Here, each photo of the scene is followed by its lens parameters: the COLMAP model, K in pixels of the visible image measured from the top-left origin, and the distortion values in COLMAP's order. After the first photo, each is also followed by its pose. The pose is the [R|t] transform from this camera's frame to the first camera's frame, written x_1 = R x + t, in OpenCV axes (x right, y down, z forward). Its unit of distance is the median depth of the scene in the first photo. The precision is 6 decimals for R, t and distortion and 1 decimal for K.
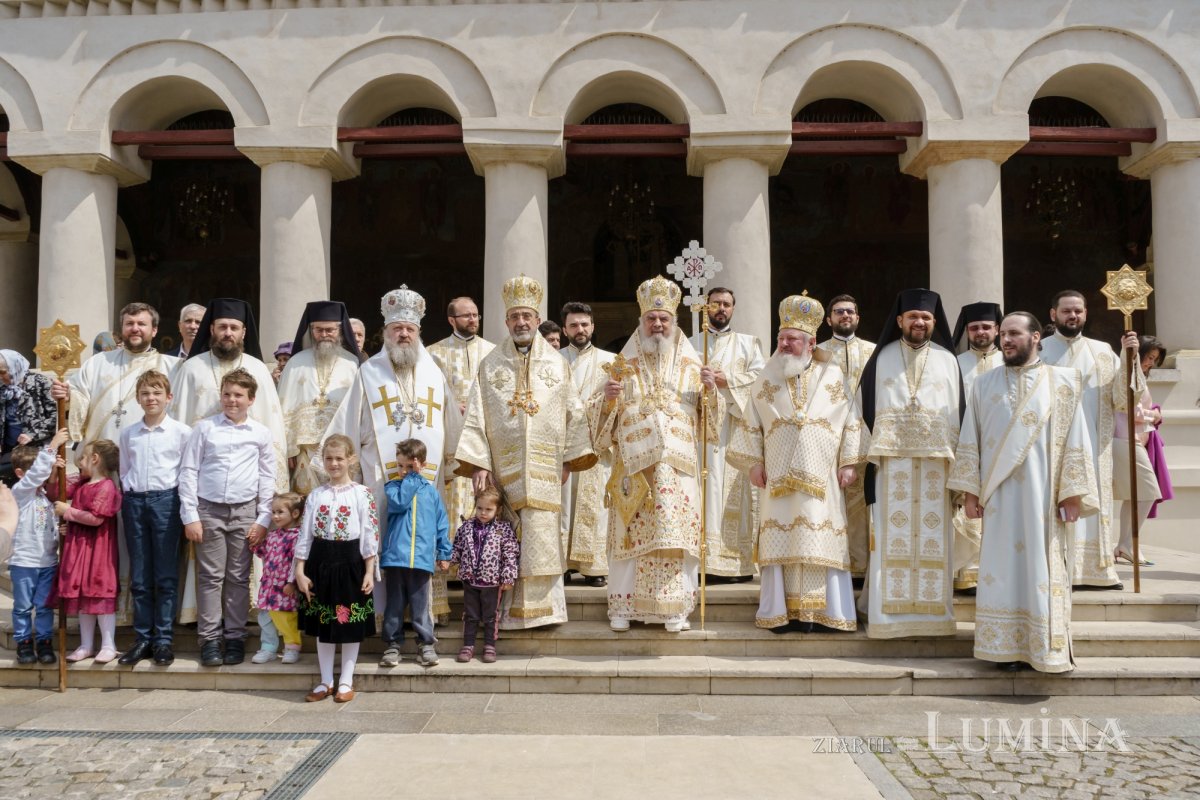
lens RADIAL K [[942.8, 0, 600.0], [0, 942.8, 400.0], [0, 0, 1]] dist [-0.035508, 0.006245]
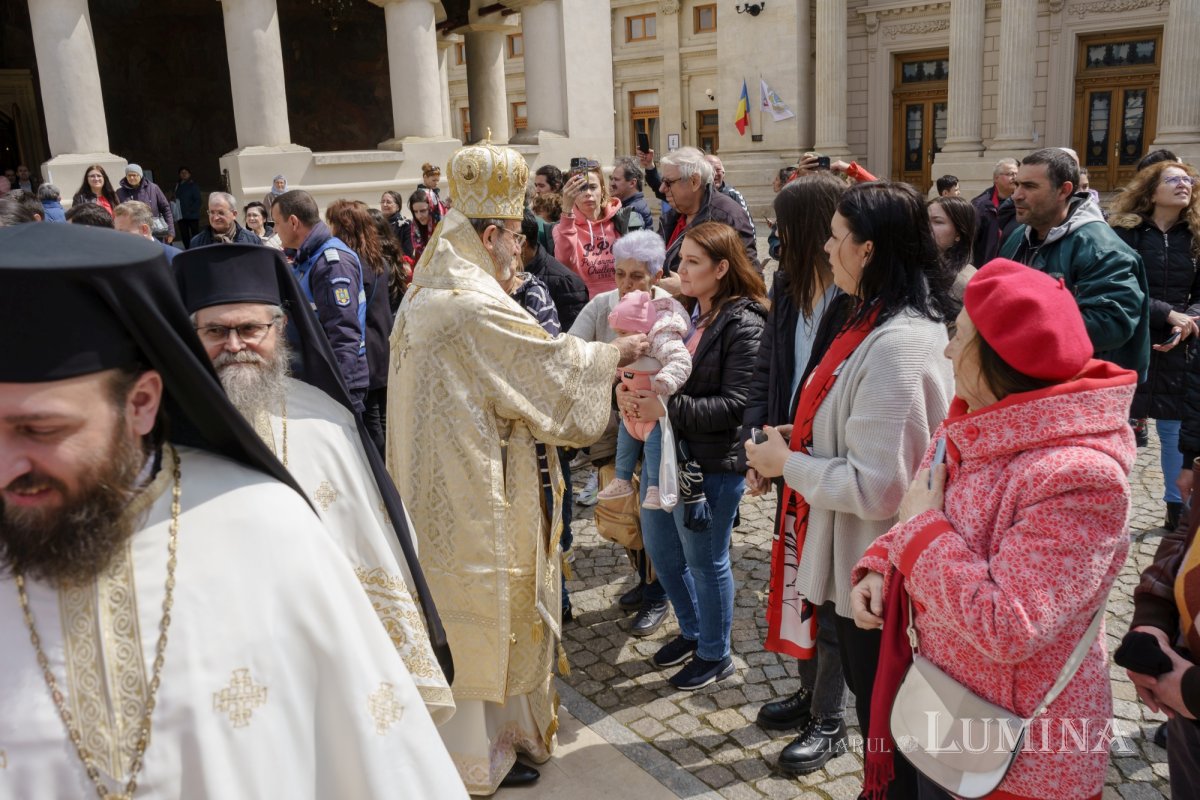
lens RADIAL K [[985.3, 0, 600.0], [0, 985.3, 400.0], [0, 0, 1]] dist [-0.028269, 0.009659]
pose [[0.805473, -0.173151, 0.566773, -0.094983], [-0.002821, 0.955235, 0.295836, -0.119740], [-0.592626, -0.239887, 0.768927, -0.507691]]
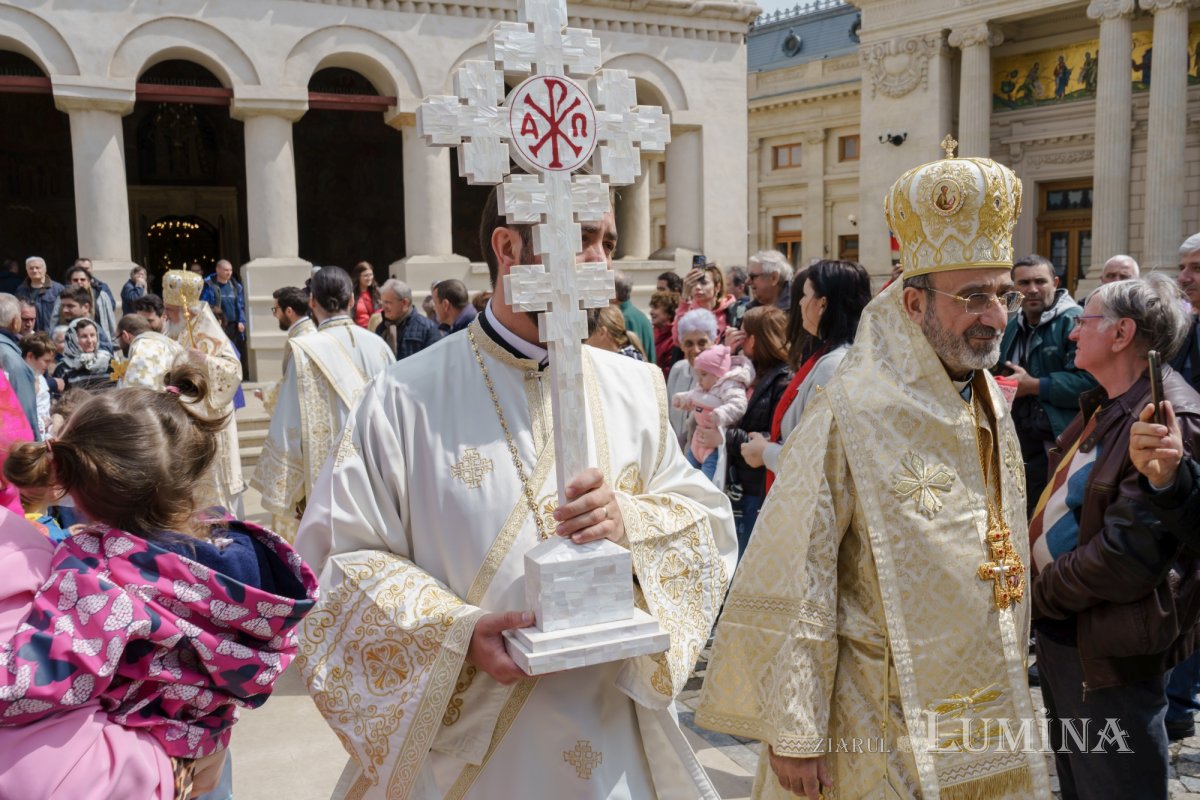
lens RADIAL K [[985.3, 0, 600.0], [0, 985.3, 400.0], [0, 0, 1]] dist [-0.028269, 0.009659]
pose [[0.884374, -0.070460, 0.461430, -0.127958], [-0.016348, 0.983260, 0.181476, -0.113043], [-0.466492, -0.168036, 0.868418, -0.600983]]
